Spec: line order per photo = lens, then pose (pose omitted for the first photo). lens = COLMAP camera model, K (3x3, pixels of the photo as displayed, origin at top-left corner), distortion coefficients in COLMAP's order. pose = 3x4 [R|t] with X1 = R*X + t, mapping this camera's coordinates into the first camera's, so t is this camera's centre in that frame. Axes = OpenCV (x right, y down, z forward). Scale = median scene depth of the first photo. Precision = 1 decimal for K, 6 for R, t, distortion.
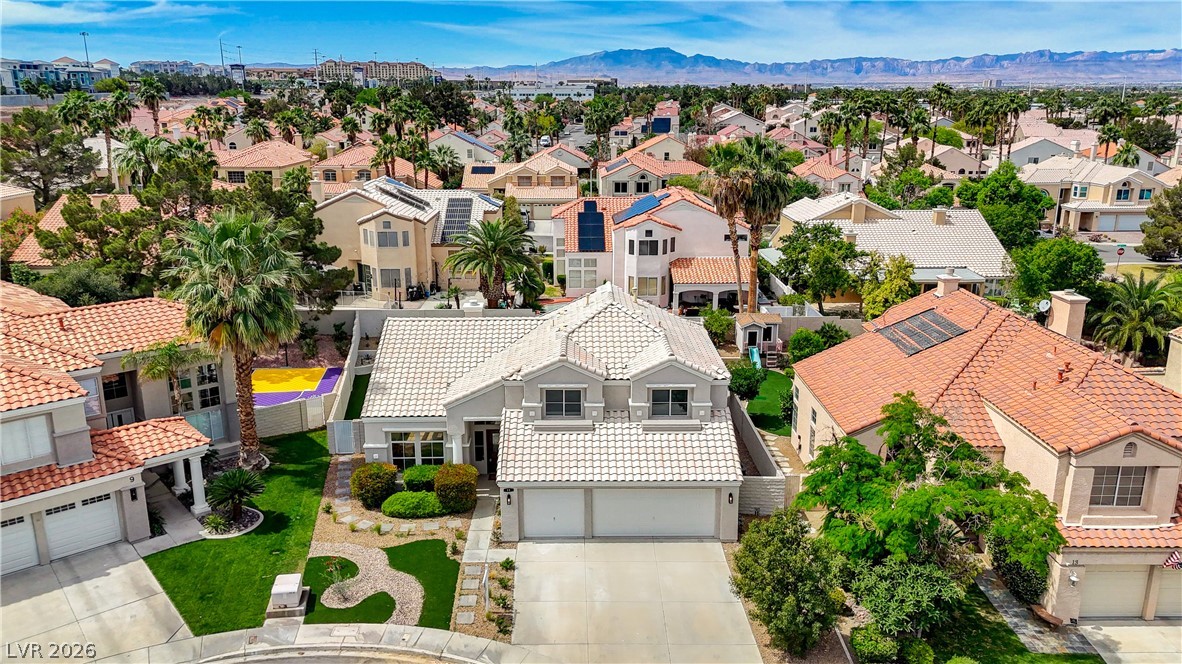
lens RADIAL K [[876.4, 0, 591.0], [0, 876.4, 332.0], [0, 0, 1]] dist [0.064902, -0.063764]
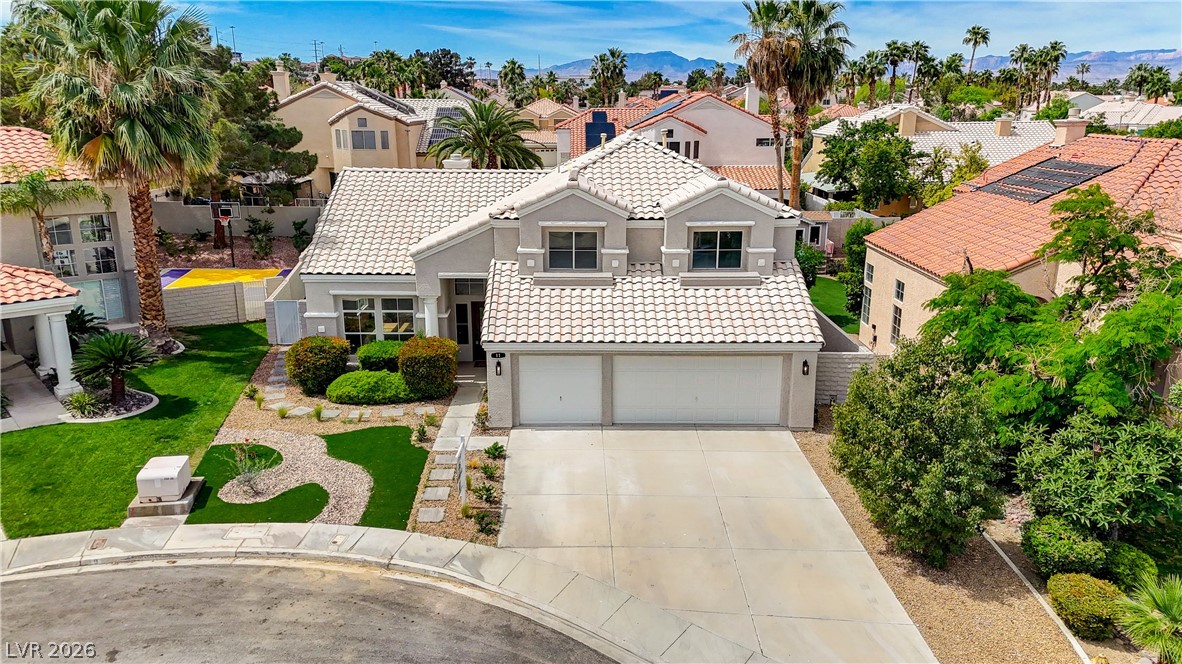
lens RADIAL K [[860.5, 0, 593.7], [0, 860.5, 335.6], [0, 0, 1]] dist [0.154544, -0.117922]
pose [[0.999995, 0.002757, 0.001382, -0.015282], [-0.002758, 0.999996, 0.000727, 0.156313], [-0.001380, -0.000731, 0.999999, 0.277984]]
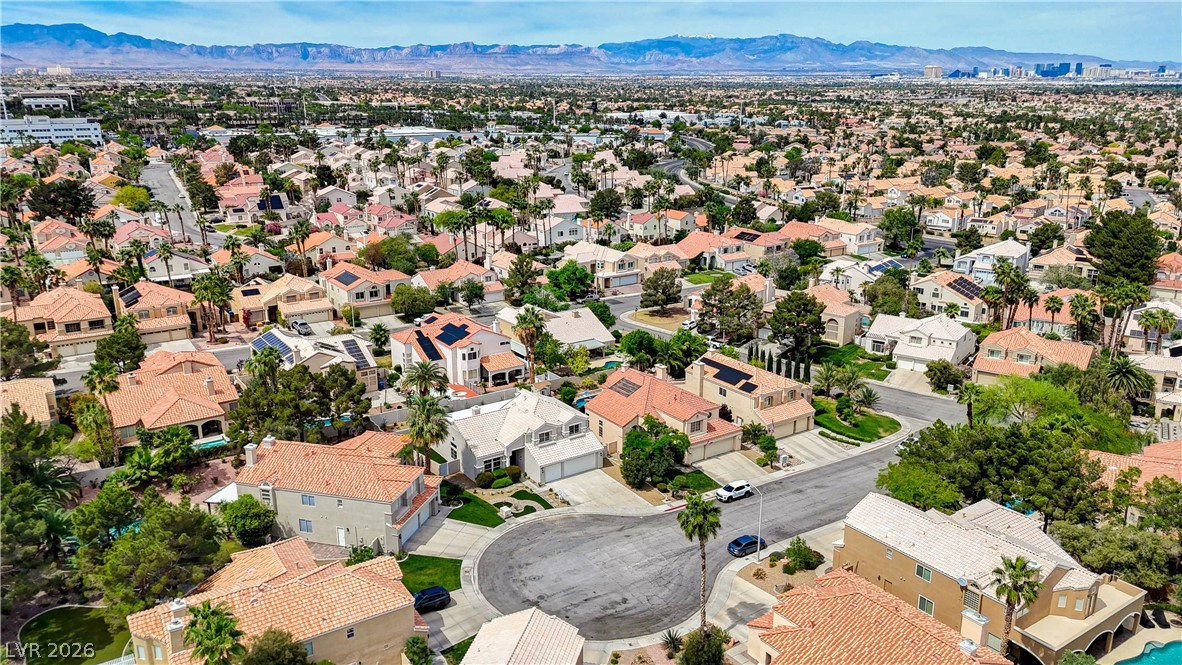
lens RADIAL K [[864.7, 0, 596.5], [0, 864.7, 359.7], [0, 0, 1]] dist [0.103013, -0.119244]
pose [[0.828470, -0.167993, 0.534243, -1.440736], [0.139530, 0.985784, 0.093607, -0.437981], [-0.542373, -0.003008, 0.840132, -1.603896]]
